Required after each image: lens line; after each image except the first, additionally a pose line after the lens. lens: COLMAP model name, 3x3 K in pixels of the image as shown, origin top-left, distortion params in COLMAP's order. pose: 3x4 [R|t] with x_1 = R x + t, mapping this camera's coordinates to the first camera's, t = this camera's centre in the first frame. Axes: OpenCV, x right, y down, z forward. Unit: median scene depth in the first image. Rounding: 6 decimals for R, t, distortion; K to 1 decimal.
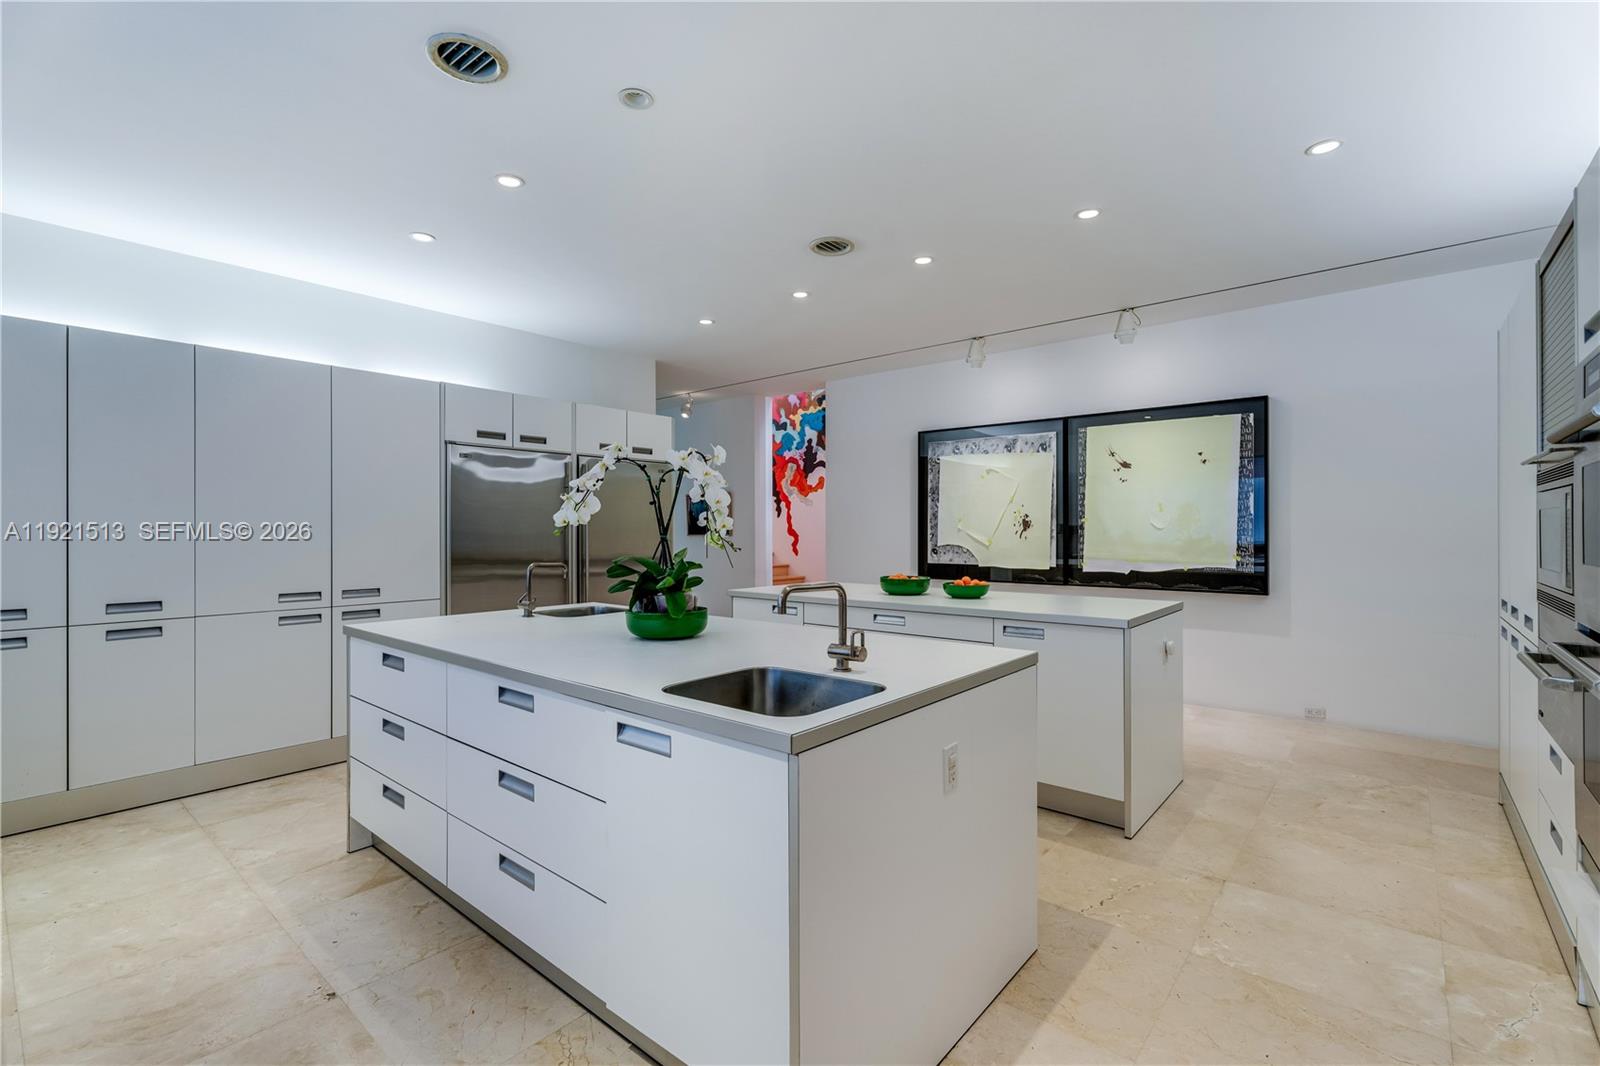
lens RADIAL K [[710.9, 0, 790.8], [0, 710.9, 526.1], [0, 0, 1]] dist [-0.001215, 0.000134]
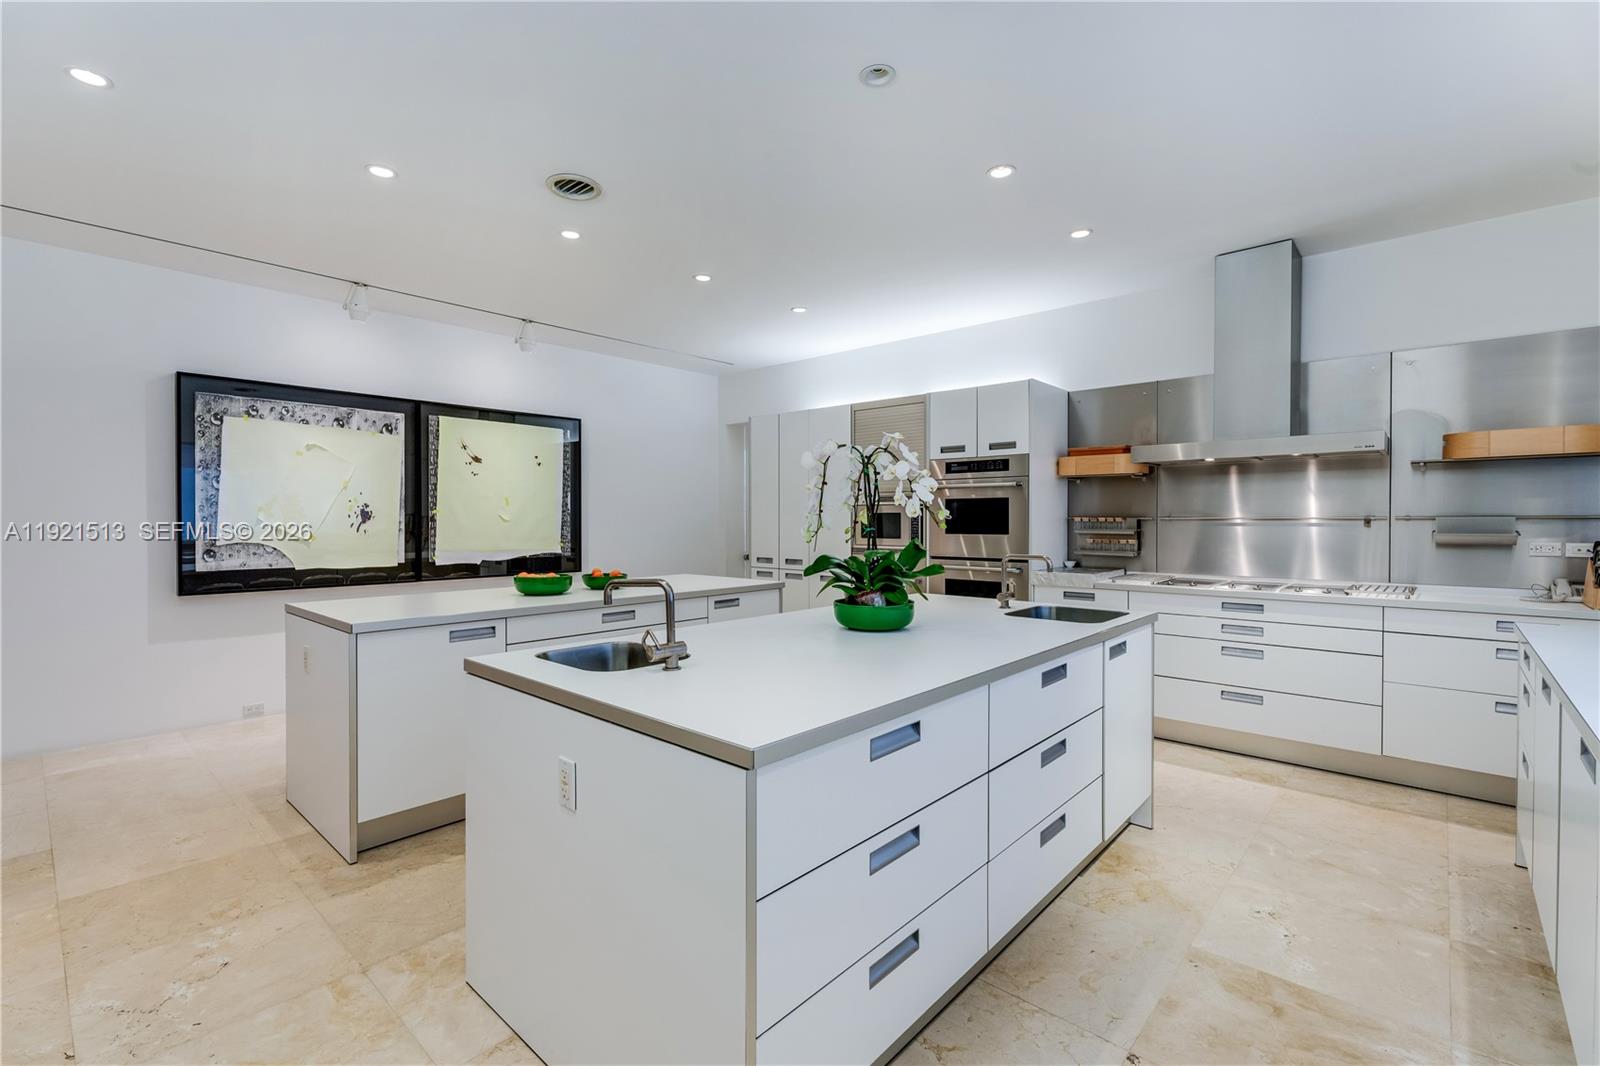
lens RADIAL K [[710.9, 0, 790.8], [0, 710.9, 526.1], [0, 0, 1]] dist [-0.001215, 0.000134]
pose [[0.033931, -0.006618, 0.999402, -0.527386], [-0.005344, 0.999963, 0.006803, 0.001925], [-0.999410, -0.005571, 0.033895, 0.480938]]
